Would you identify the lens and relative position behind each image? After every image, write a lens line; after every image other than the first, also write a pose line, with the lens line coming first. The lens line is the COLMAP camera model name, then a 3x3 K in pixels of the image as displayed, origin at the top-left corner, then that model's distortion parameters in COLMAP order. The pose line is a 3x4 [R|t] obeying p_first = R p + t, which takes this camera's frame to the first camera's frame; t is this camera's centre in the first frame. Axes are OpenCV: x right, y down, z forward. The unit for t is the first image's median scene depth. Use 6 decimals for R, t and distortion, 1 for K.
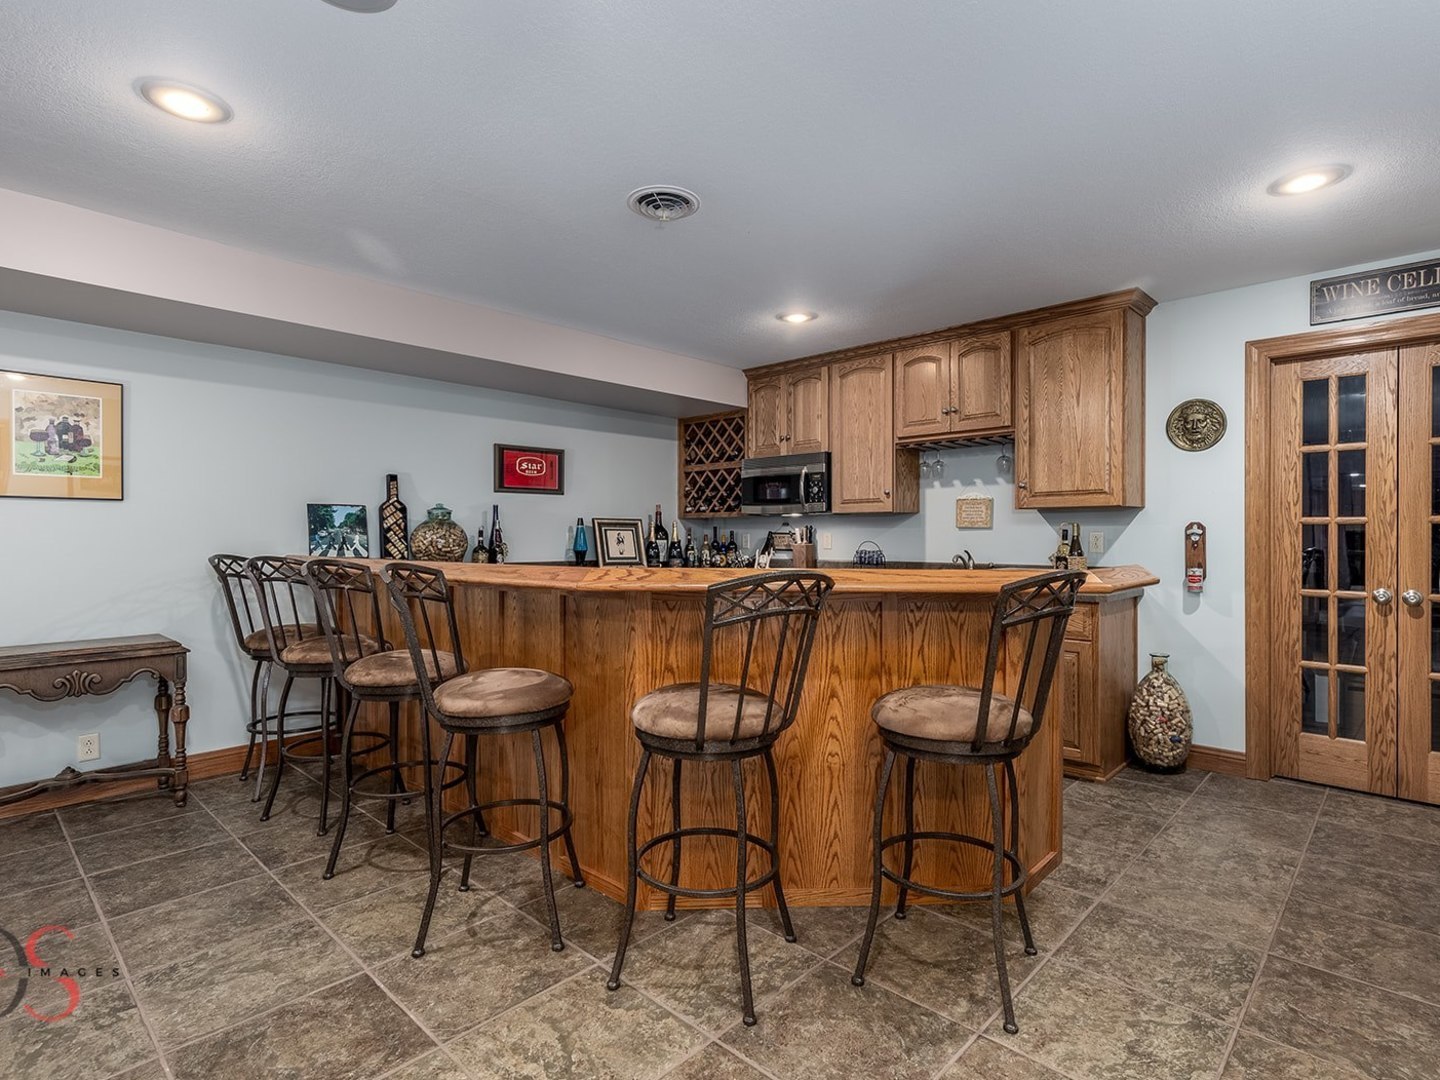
lens RADIAL K [[733.5, 0, 739.8], [0, 733.5, 537.7], [0, 0, 1]] dist [0.019243, -0.007712]
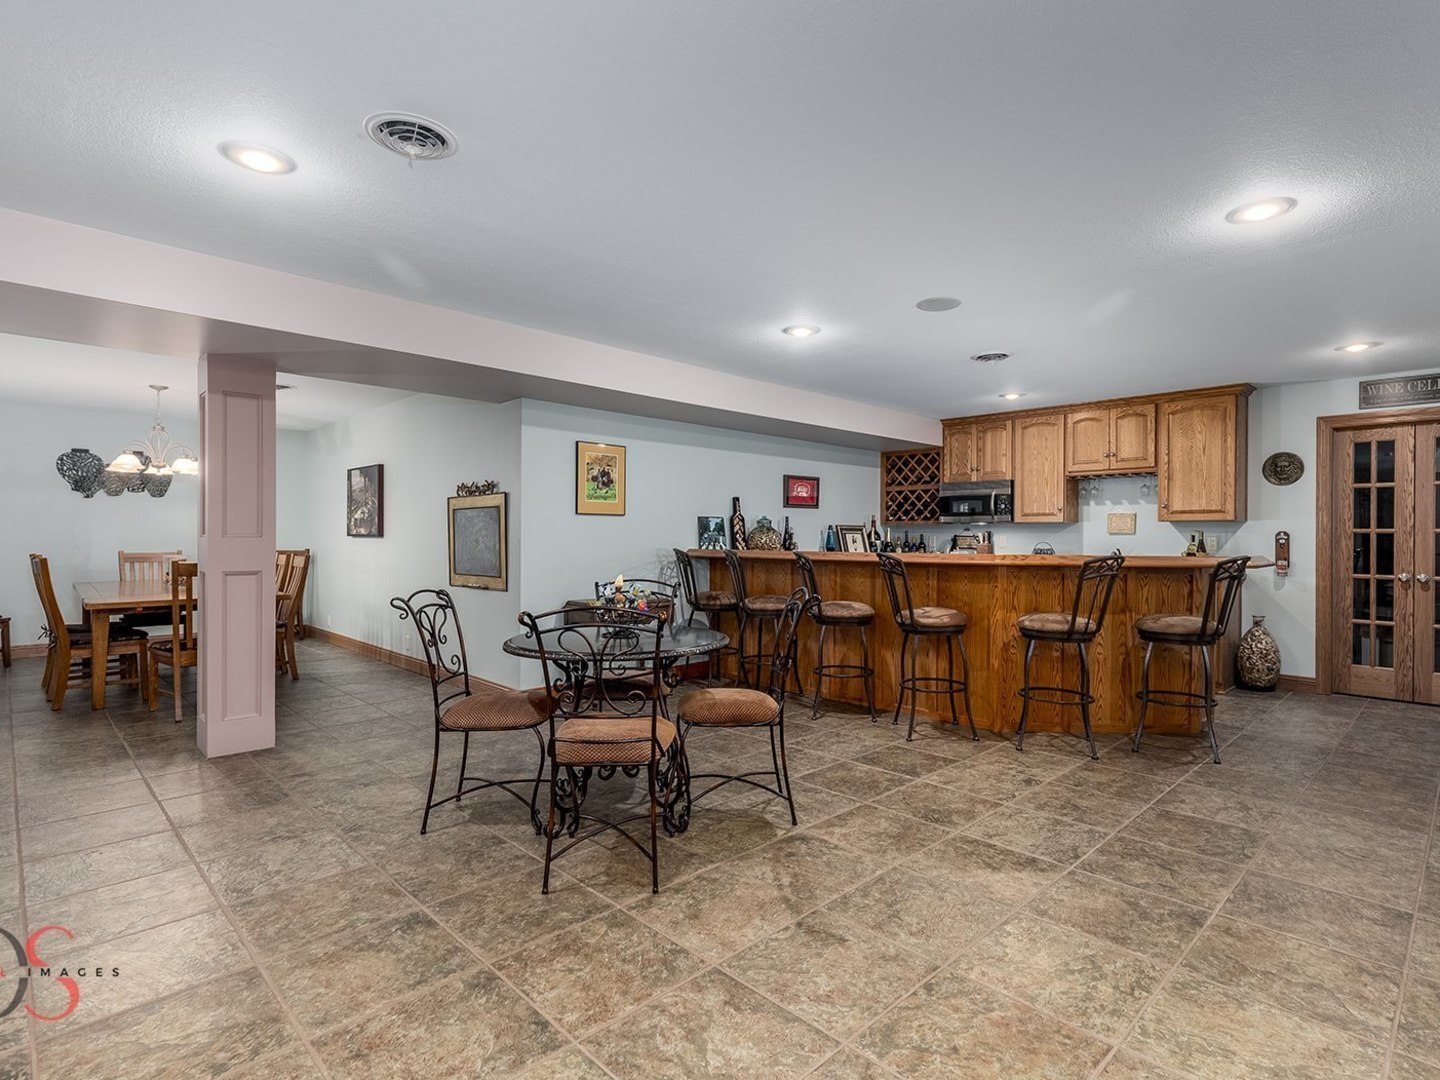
lens RADIAL K [[733.5, 0, 739.8], [0, 733.5, 537.7], [0, 0, 1]] dist [0.019243, -0.007712]
pose [[0.999243, 0.005286, -0.038532, -0.467286], [-0.005315, 0.999986, -0.000659, -0.000030], [0.038528, 0.000863, 0.999257, -0.603466]]
